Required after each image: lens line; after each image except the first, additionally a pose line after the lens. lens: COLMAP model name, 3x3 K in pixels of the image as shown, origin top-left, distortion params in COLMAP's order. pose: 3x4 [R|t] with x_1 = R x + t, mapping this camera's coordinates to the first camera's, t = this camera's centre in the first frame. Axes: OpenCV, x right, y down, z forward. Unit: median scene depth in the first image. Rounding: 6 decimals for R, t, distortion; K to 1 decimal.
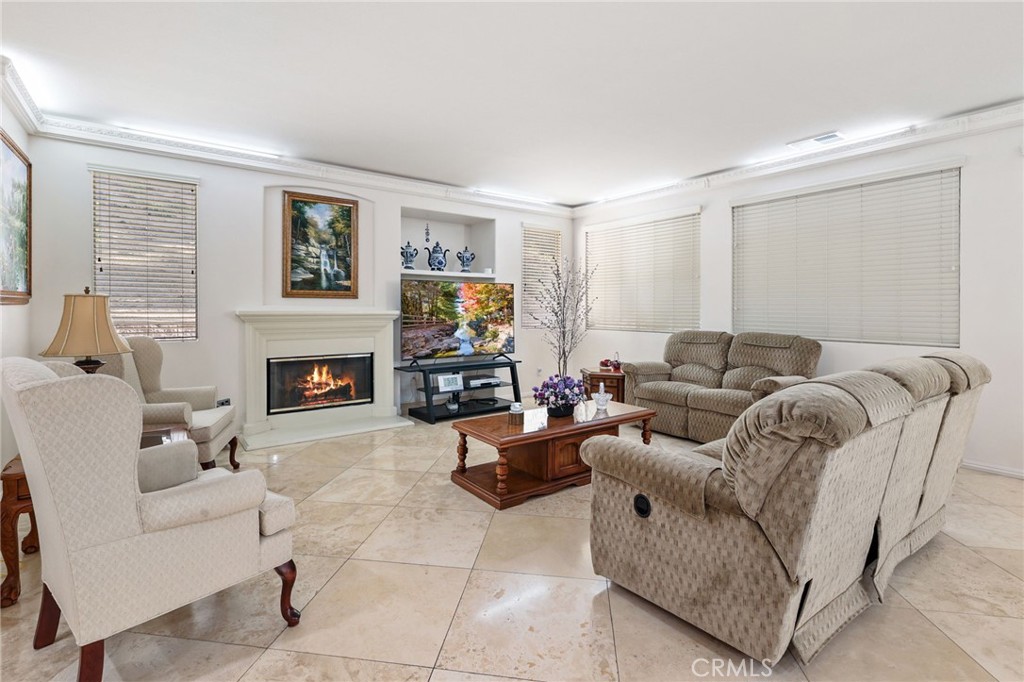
lens RADIAL K [[480.5, 0, 510.0], [0, 480.5, 312.5], [0, 0, 1]] dist [-0.000291, -0.000017]
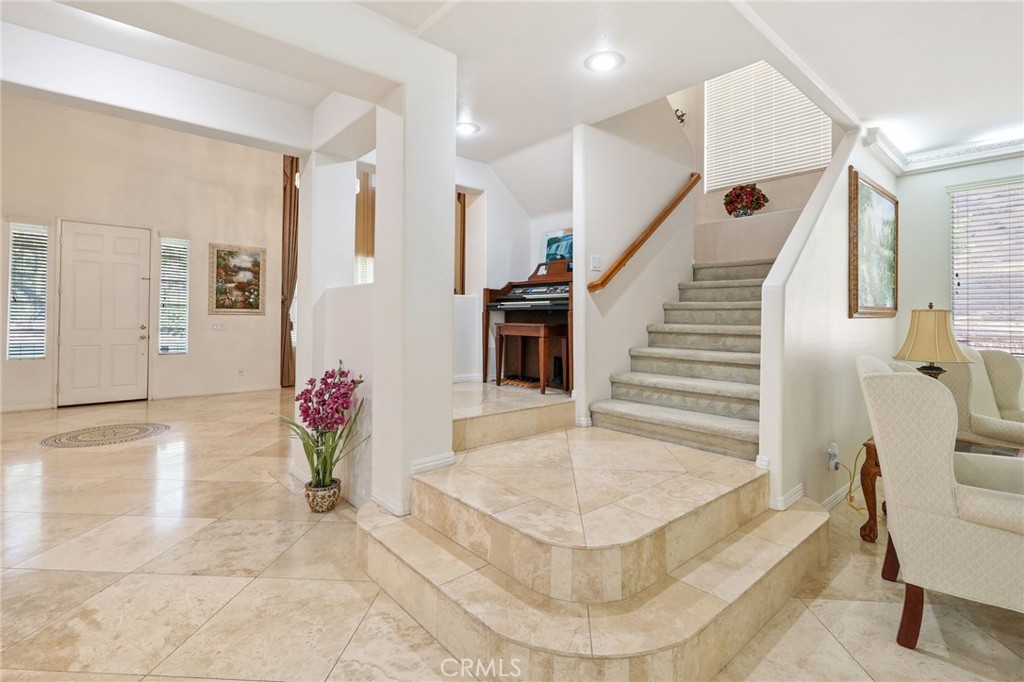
lens RADIAL K [[480.5, 0, 510.0], [0, 480.5, 312.5], [0, 0, 1]] dist [-0.000291, -0.000017]
pose [[0.085532, -0.011862, -0.996265, 0.127628], [-0.014235, 0.999813, -0.013126, -0.000132], [0.996234, 0.015305, 0.085347, -0.074960]]
